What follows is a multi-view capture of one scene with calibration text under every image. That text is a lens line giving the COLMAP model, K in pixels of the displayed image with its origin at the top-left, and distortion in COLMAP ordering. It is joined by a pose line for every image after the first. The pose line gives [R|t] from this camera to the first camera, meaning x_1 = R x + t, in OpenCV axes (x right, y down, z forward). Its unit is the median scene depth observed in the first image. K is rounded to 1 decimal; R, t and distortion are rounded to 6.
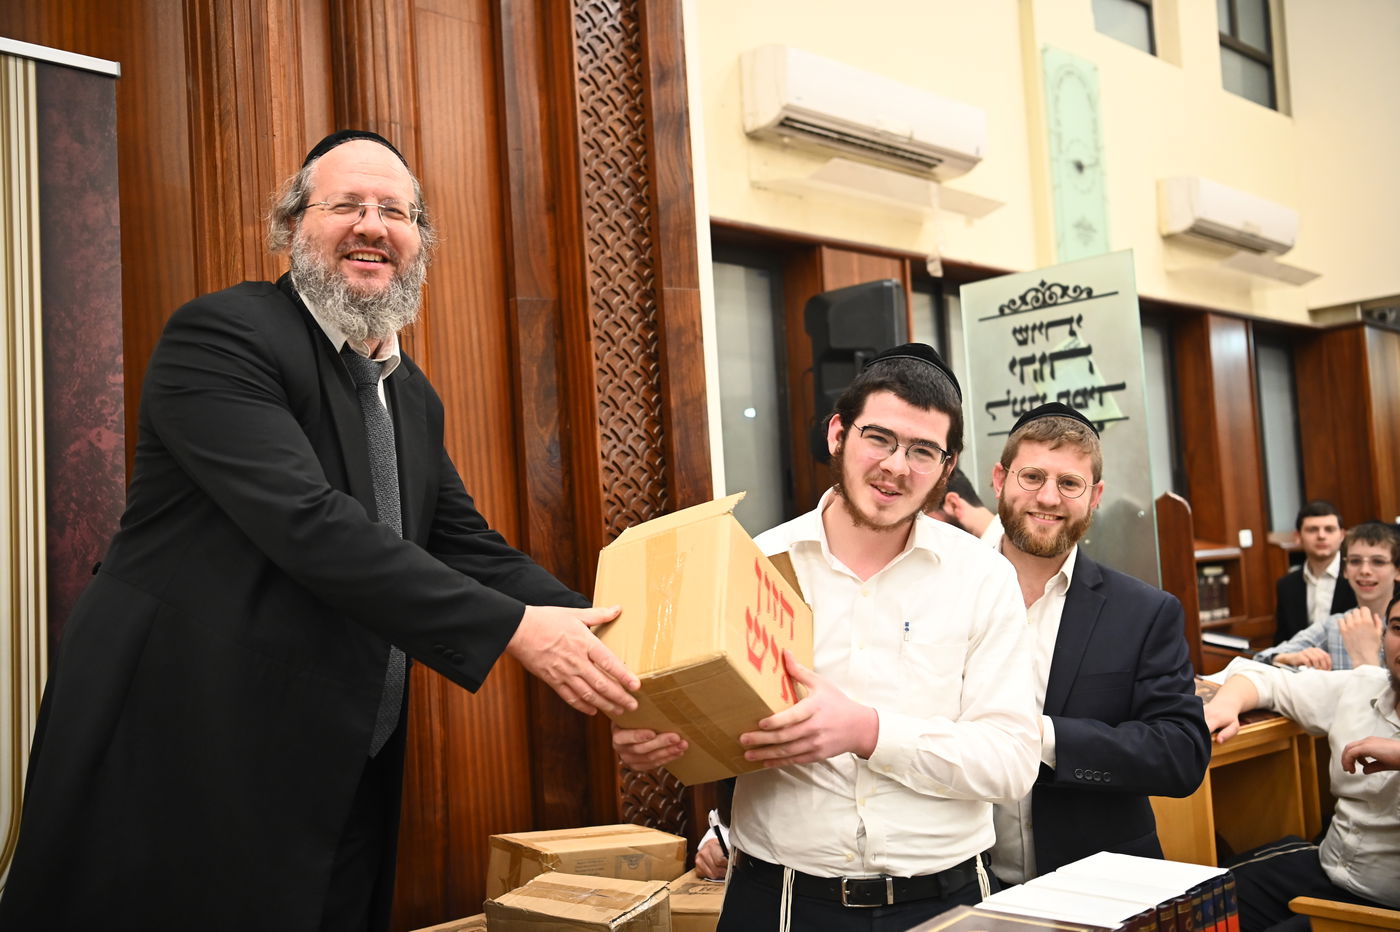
lens RADIAL K [[1424.3, 0, 697.9], [0, 1424.3, 462.8], [0, 0, 1]] dist [0.020258, 0.000000]
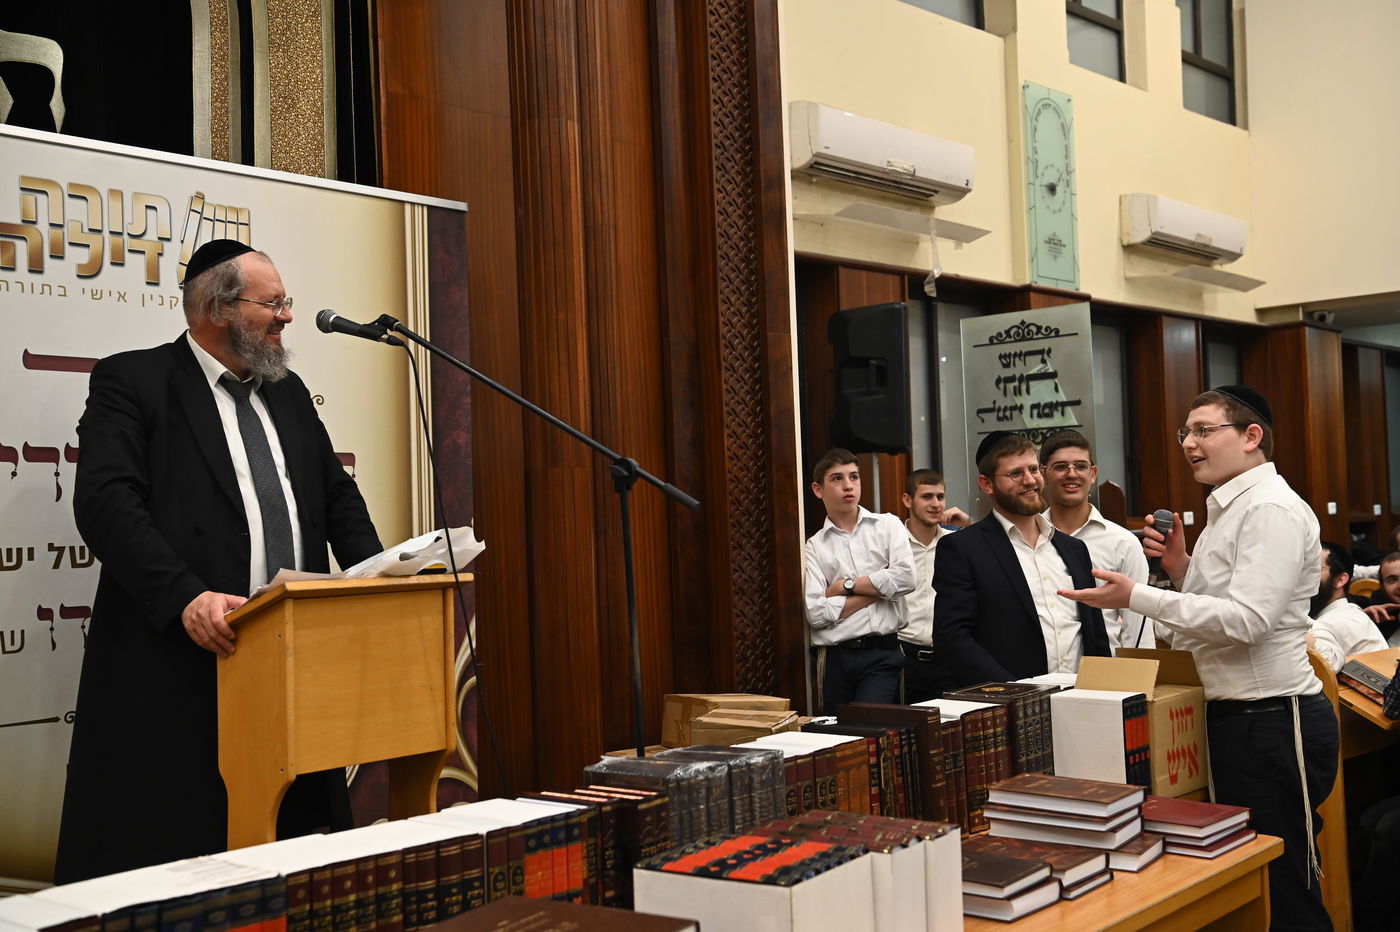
lens RADIAL K [[1661.0, 0, 700.9], [0, 1661.0, 468.8], [0, 0, 1]] dist [0.074587, 0.000000]
pose [[0.997797, 0.024277, 0.061732, -0.149729], [-0.026087, 0.999248, 0.028690, -0.024567], [-0.060989, -0.030237, 0.997680, -0.535110]]
